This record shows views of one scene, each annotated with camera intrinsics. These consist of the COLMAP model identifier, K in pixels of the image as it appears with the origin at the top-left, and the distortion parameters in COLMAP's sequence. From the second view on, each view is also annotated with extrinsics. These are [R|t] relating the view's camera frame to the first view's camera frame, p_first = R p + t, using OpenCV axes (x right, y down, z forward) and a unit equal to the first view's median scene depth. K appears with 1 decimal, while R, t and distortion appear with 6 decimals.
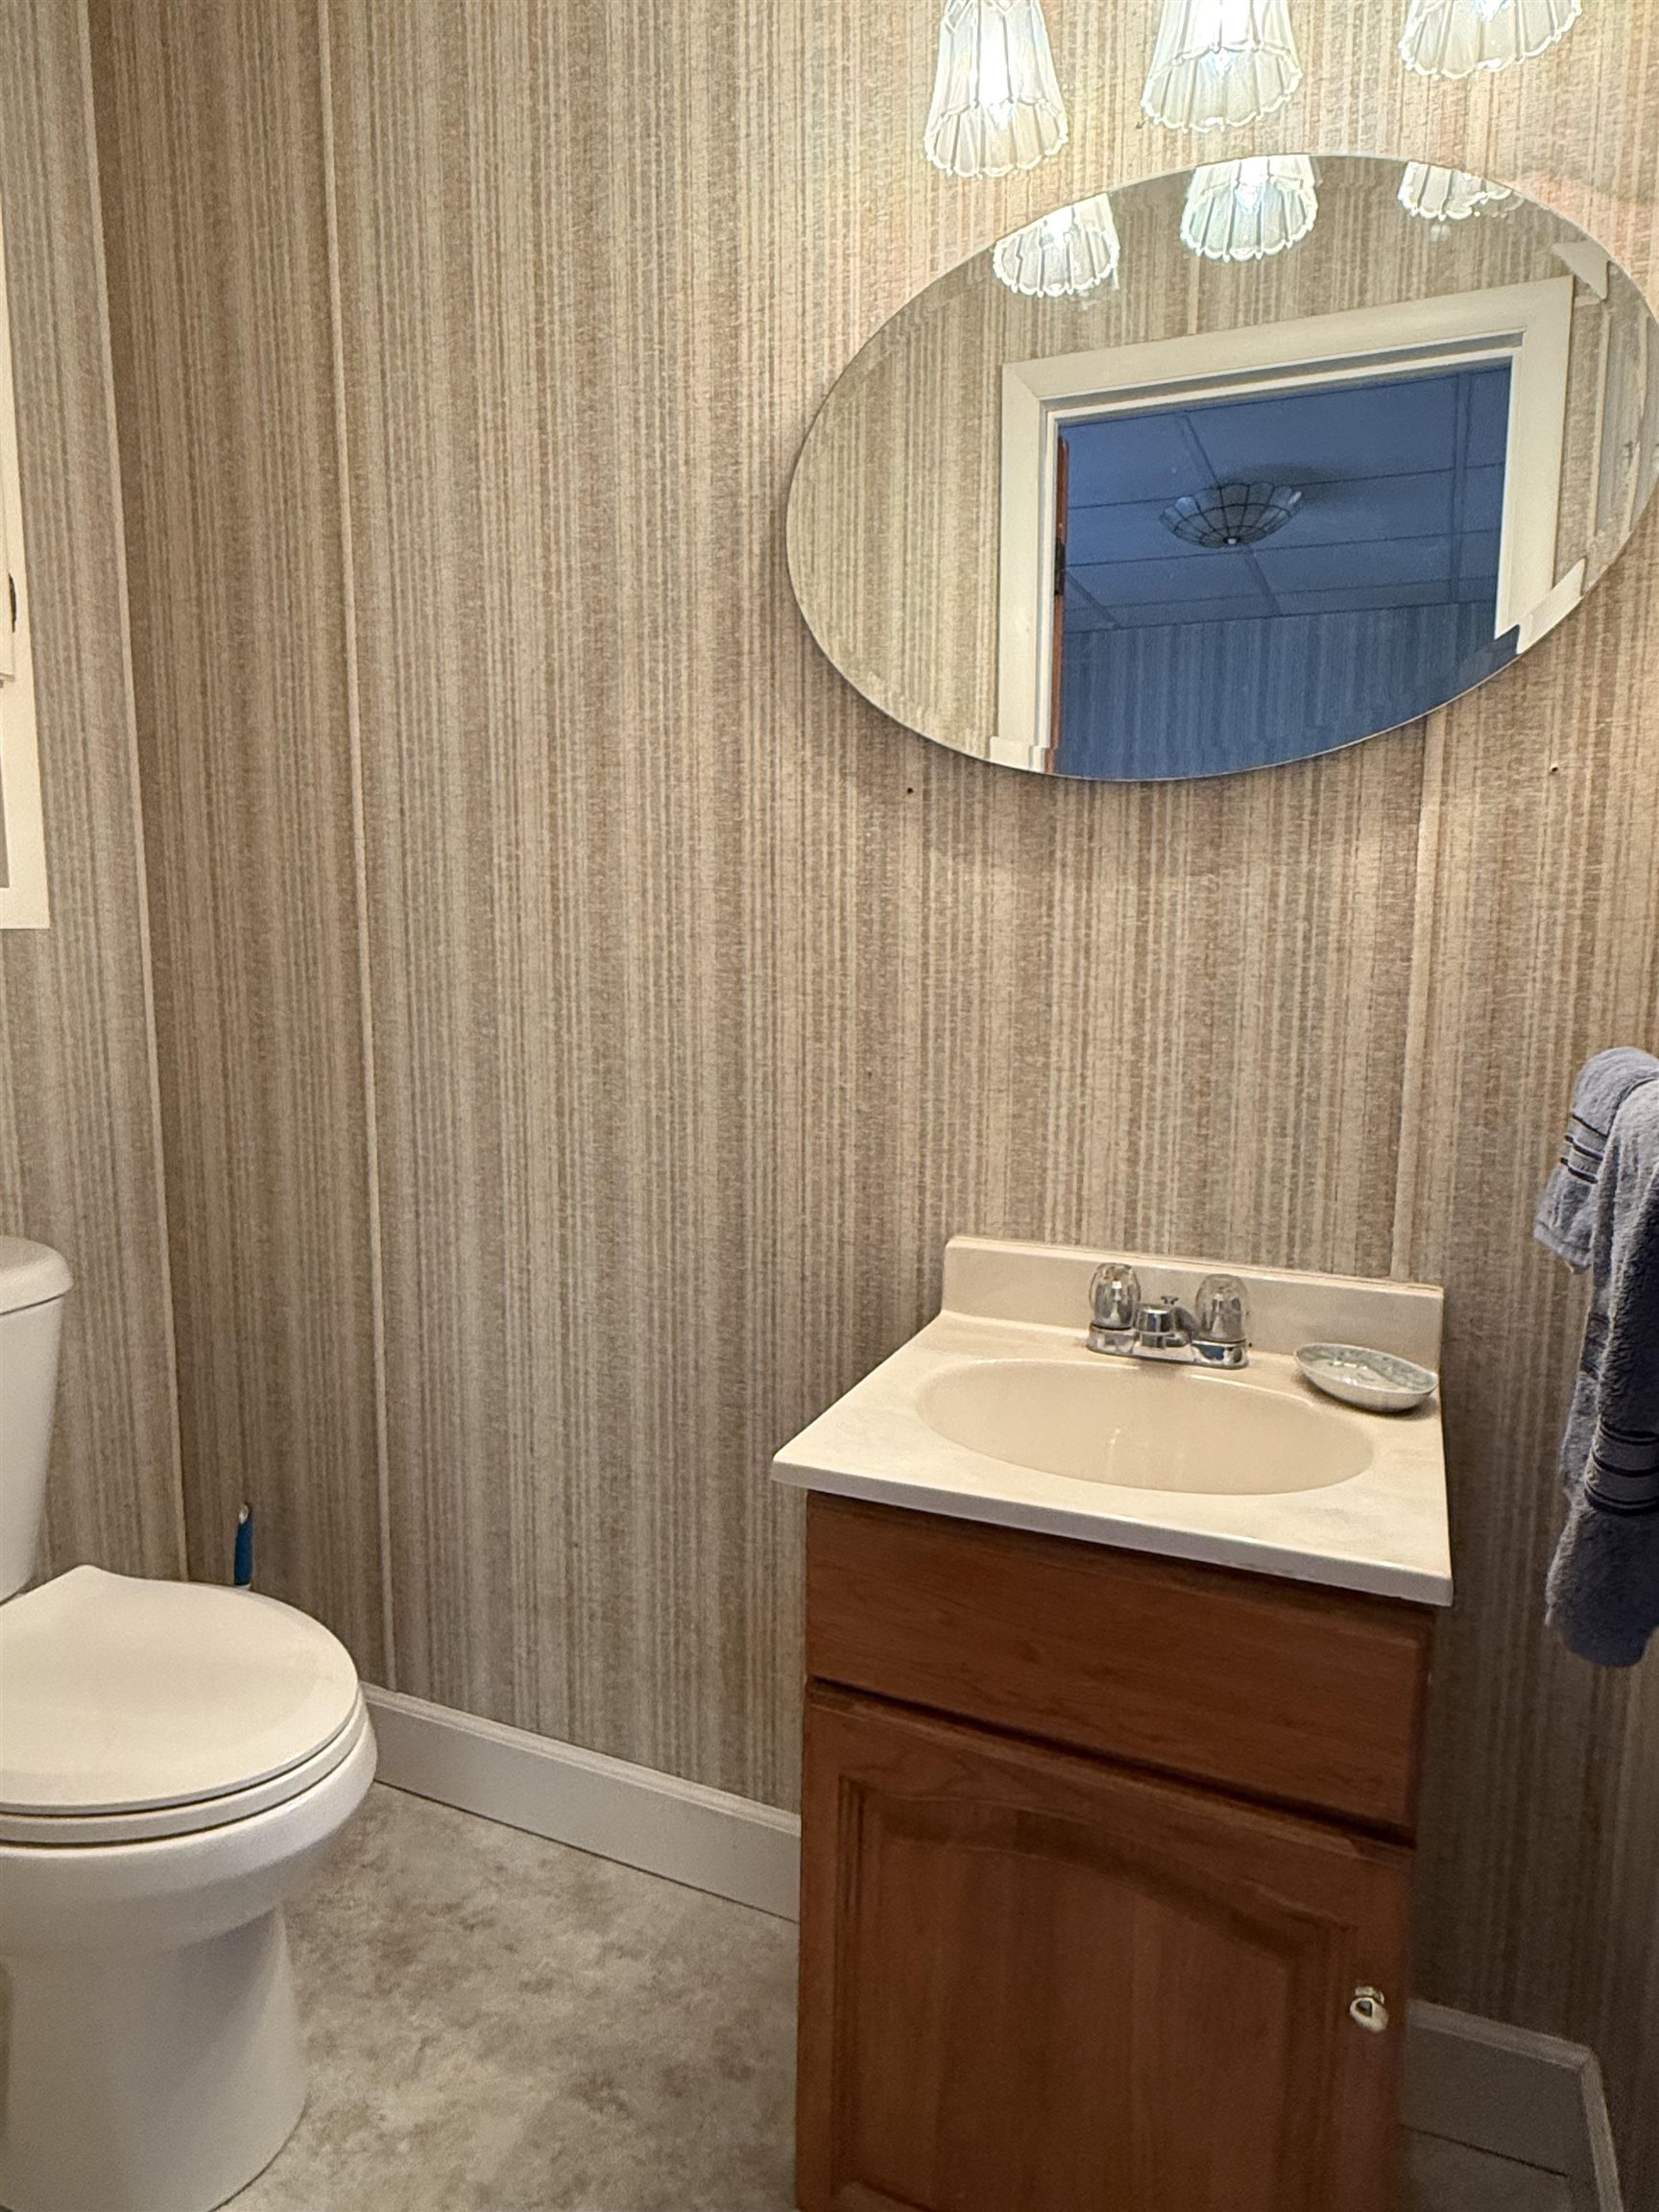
lens RADIAL K [[1335.2, 0, 828.7], [0, 1335.2, 1092.9], [0, 0, 1]] dist [0.005765, 0.000397]
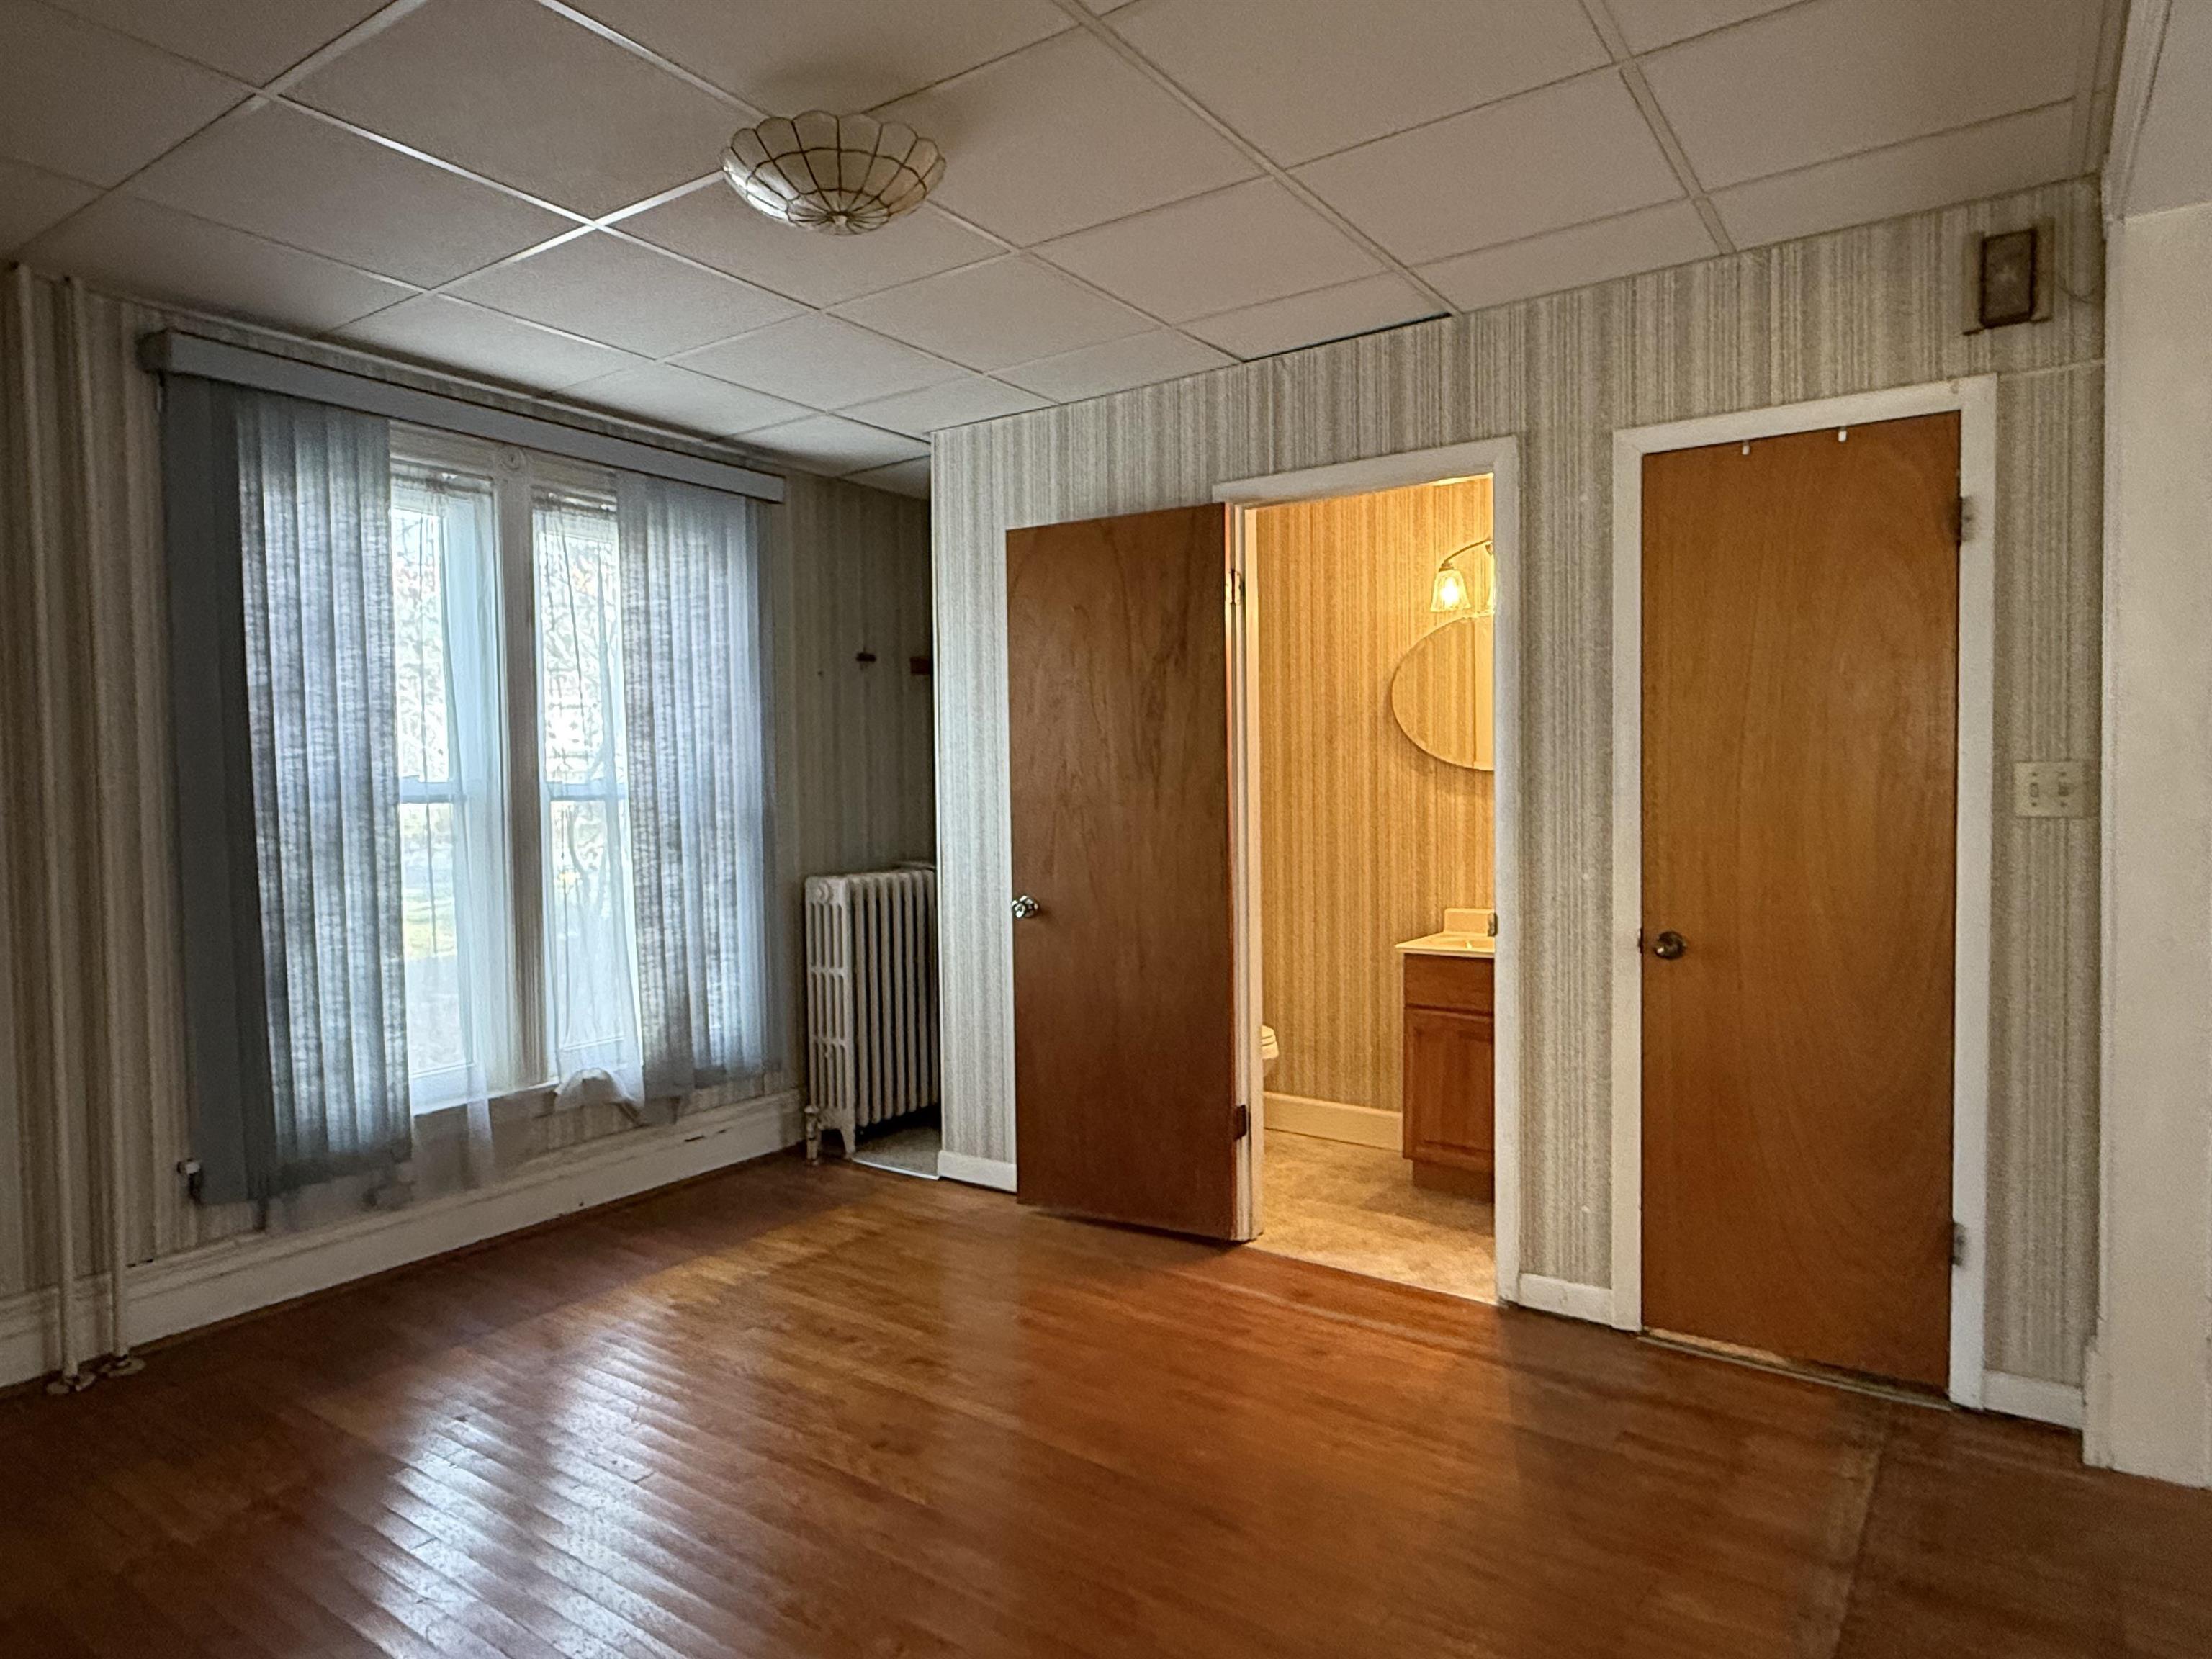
lens RADIAL K [[1335.2, 0, 1104.8], [0, 1335.2, 825.4], [0, 0, 1]] dist [0.005765, 0.000397]
pose [[0.979375, -0.009788, -0.201815, -0.061969], [-0.012712, 0.993862, -0.109896, 0.263357], [0.201652, 0.110195, 0.973239, -2.241881]]
